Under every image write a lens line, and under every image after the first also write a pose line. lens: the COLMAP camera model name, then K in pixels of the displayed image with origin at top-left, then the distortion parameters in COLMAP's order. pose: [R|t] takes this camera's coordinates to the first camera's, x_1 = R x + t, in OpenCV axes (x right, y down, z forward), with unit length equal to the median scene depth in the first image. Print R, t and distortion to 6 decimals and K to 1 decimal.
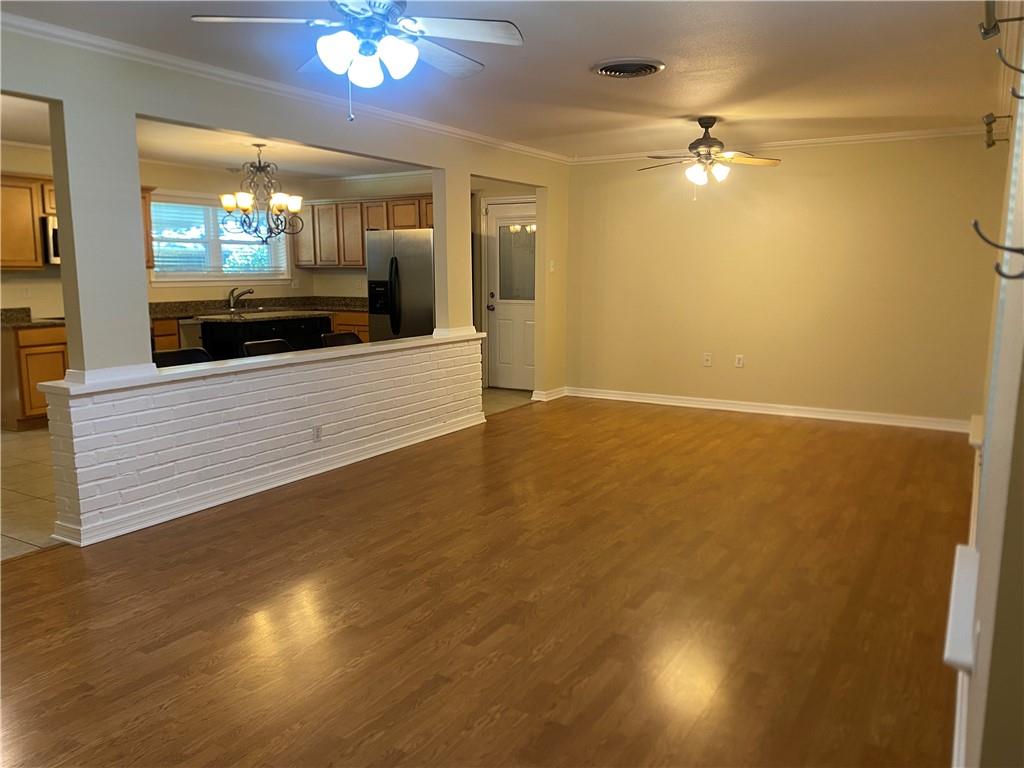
lens RADIAL K [[780.4, 0, 512.6], [0, 780.4, 388.7], [0, 0, 1]] dist [0.037334, -0.051591]
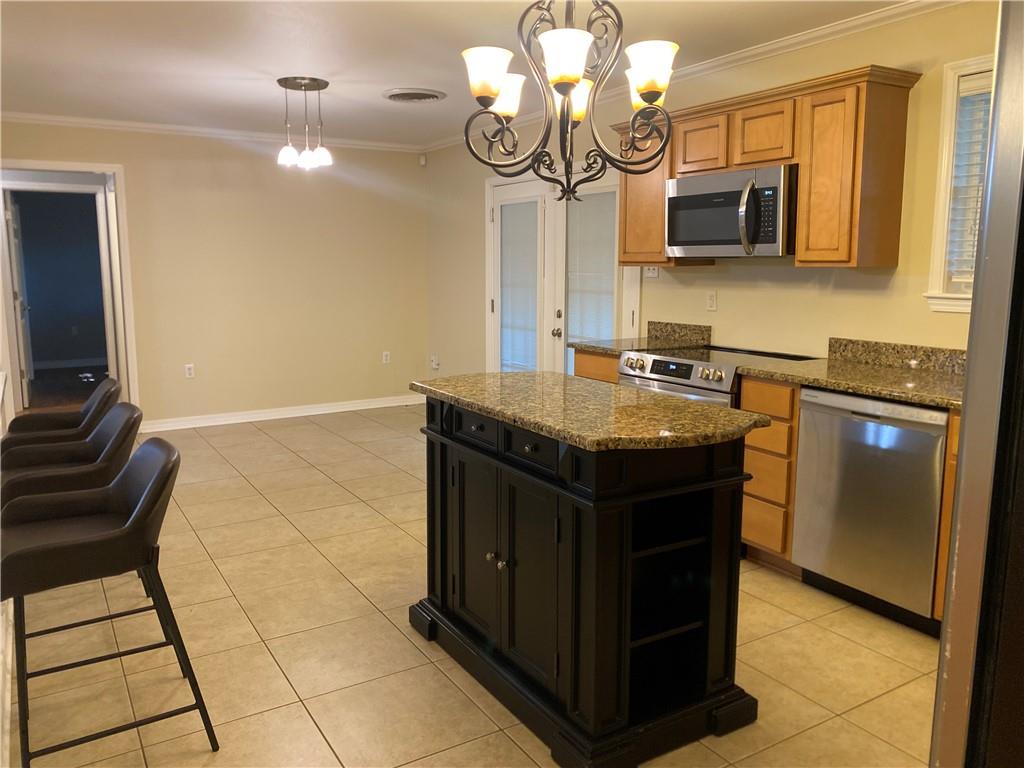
lens RADIAL K [[780.4, 0, 501.9], [0, 780.4, 374.4], [0, 0, 1]] dist [0.037334, -0.051591]
pose [[-0.472788, 0.132127, -0.871214, 0.015044], [-0.127075, 0.968136, 0.215787, -0.196075], [0.871965, 0.212731, -0.440933, 1.240417]]
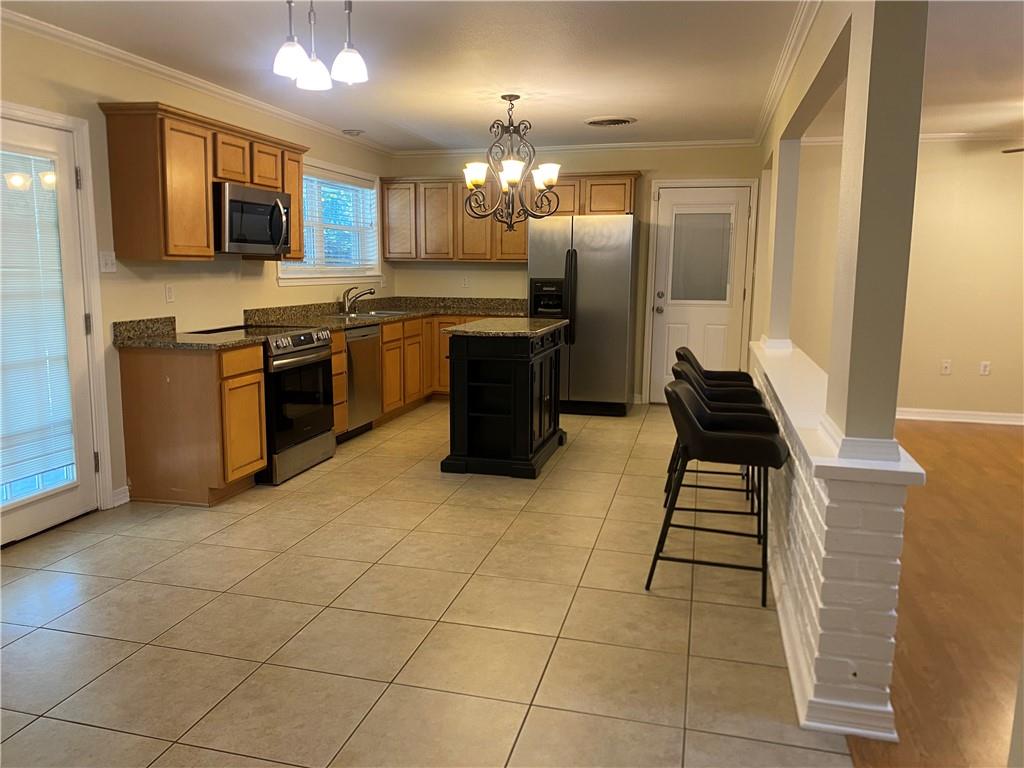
lens RADIAL K [[780.4, 0, 499.1], [0, 780.4, 378.8], [0, 0, 1]] dist [0.037334, -0.051591]
pose [[0.961375, -0.029508, 0.273656, -0.580070], [0.030807, 0.999525, -0.000450, -0.045003], [-0.273512, 0.008863, 0.961828, 0.304522]]
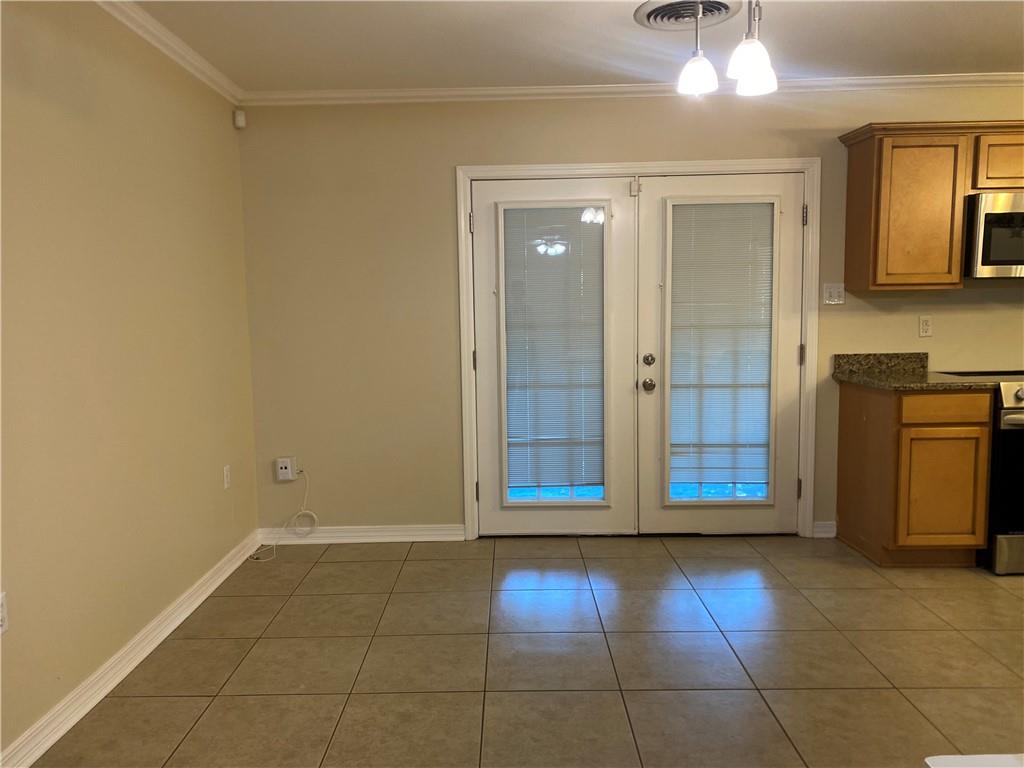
lens RADIAL K [[780.4, 0, 494.5], [0, 780.4, 384.6], [0, 0, 1]] dist [0.037334, -0.051591]
pose [[0.496053, 0.080217, -0.864579, -0.282952], [-0.113680, 0.993153, 0.026922, -0.063089], [0.860818, 0.084931, 0.501776, 0.456071]]
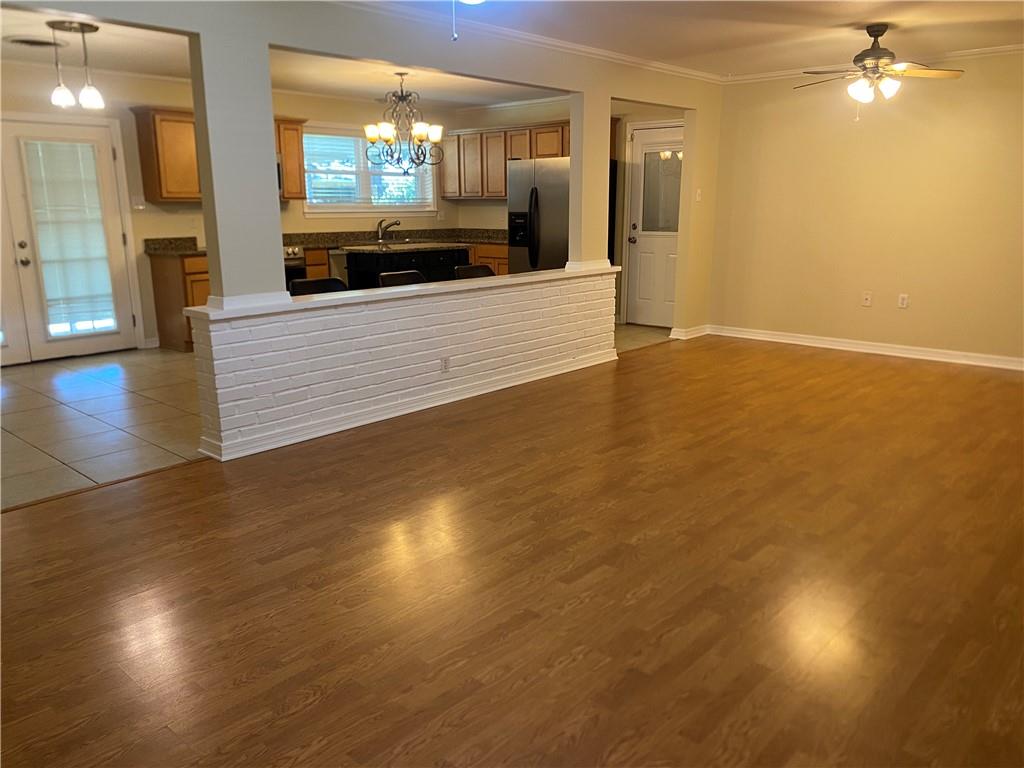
lens RADIAL K [[780.4, 0, 519.1], [0, 780.4, 389.8], [0, 0, 1]] dist [0.037334, -0.051591]
pose [[0.982006, 0.042120, -0.184095, 0.027117], [-0.026274, 0.995802, 0.087679, -0.001060], [0.187015, -0.081264, 0.978990, 0.017109]]
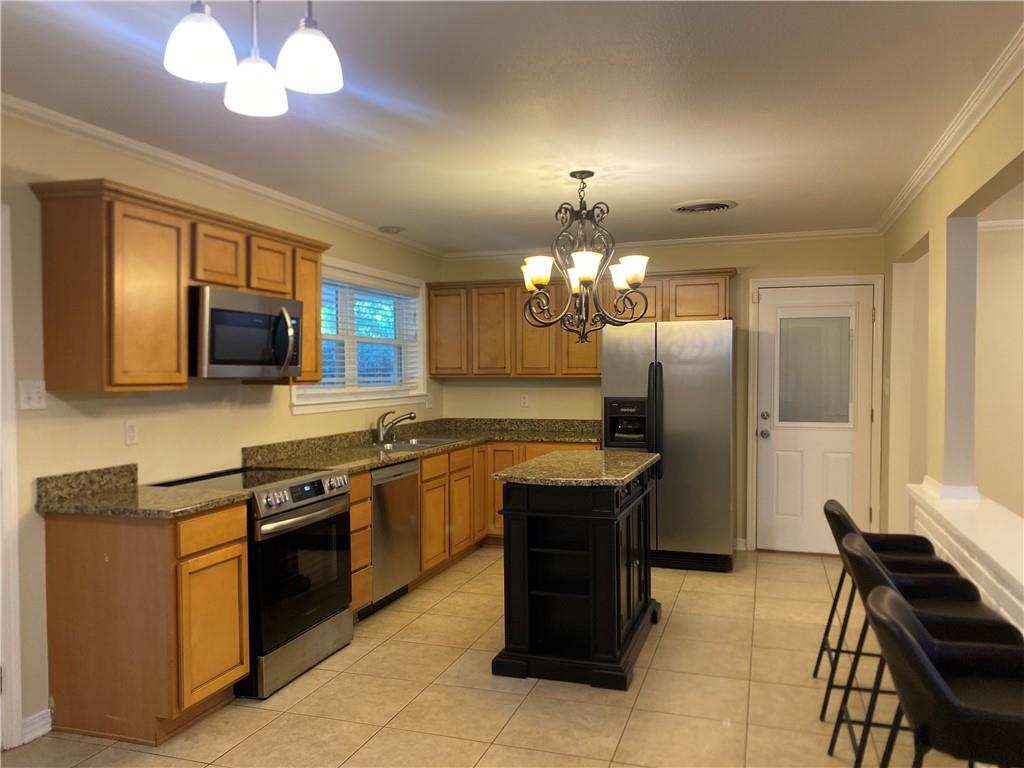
lens RADIAL K [[780.4, 0, 515.8], [0, 780.4, 396.0], [0, 0, 1]] dist [0.037334, -0.051591]
pose [[0.975402, -0.008717, 0.220260, -0.531511], [0.035055, 0.992636, -0.115953, -0.086699], [-0.217628, 0.120822, 0.968525, 0.497072]]
